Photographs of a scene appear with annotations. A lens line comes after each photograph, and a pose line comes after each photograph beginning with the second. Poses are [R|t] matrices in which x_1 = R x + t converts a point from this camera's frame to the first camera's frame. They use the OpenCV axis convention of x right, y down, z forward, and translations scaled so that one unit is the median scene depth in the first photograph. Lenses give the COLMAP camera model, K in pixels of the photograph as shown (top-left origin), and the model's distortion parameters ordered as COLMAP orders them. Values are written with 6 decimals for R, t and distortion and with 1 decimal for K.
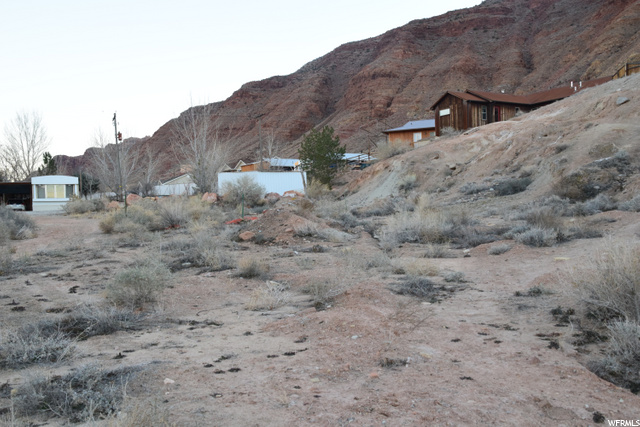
lens RADIAL K [[676.6, 0, 290.7], [0, 676.6, 202.9], [0, 0, 1]] dist [-0.005299, 0.000000]
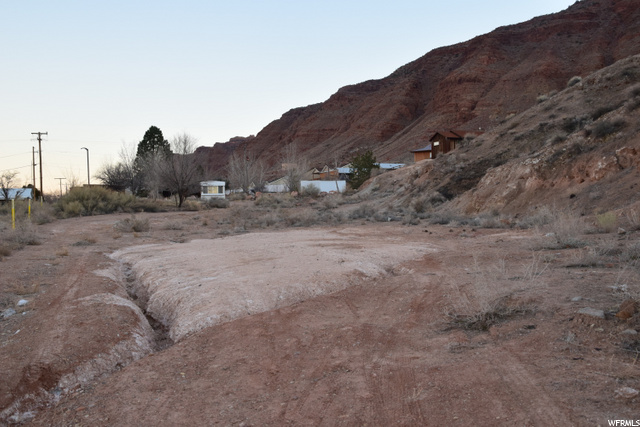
lens RADIAL K [[676.6, 0, 313.2], [0, 676.6, 210.3], [0, 0, 1]] dist [-0.005299, 0.000000]
pose [[0.993332, 0.008219, -0.114996, 0.015550], [-0.006208, 0.999822, 0.017830, 0.000554], [0.115122, -0.016997, 0.993206, -0.093854]]
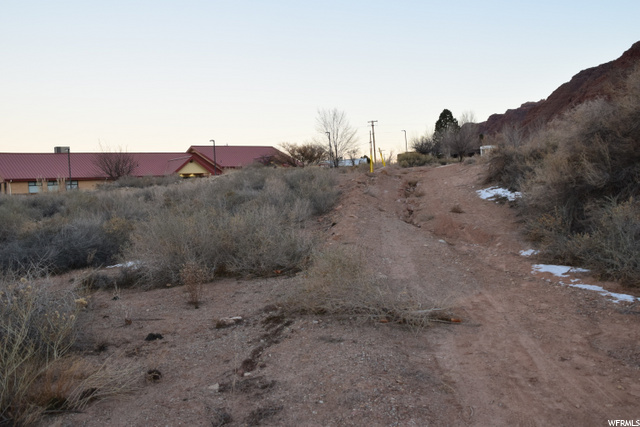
lens RADIAL K [[623.9, 0, 306.9], [0, 623.9, 207.8], [0, 0, 1]] dist [0.005615, 0.000000]
pose [[0.837749, -0.009154, -0.545979, 0.043412], [0.048645, 0.997135, 0.057923, 0.003214], [0.543885, -0.075084, 0.835794, -0.164825]]
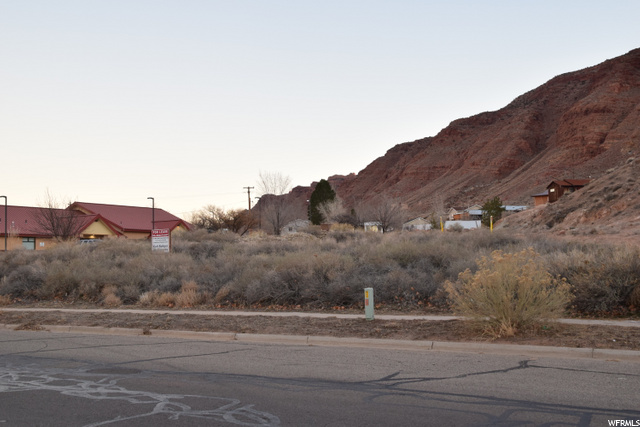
lens RADIAL K [[786.9, 0, 299.8], [0, 786.9, 220.5], [0, 0, 1]] dist [0.056723, 0.000000]
pose [[0.966743, -0.005870, -0.255681, 0.012638], [-0.001395, 0.999601, -0.028225, 0.004223], [0.255744, 0.027643, 0.966349, -0.210565]]
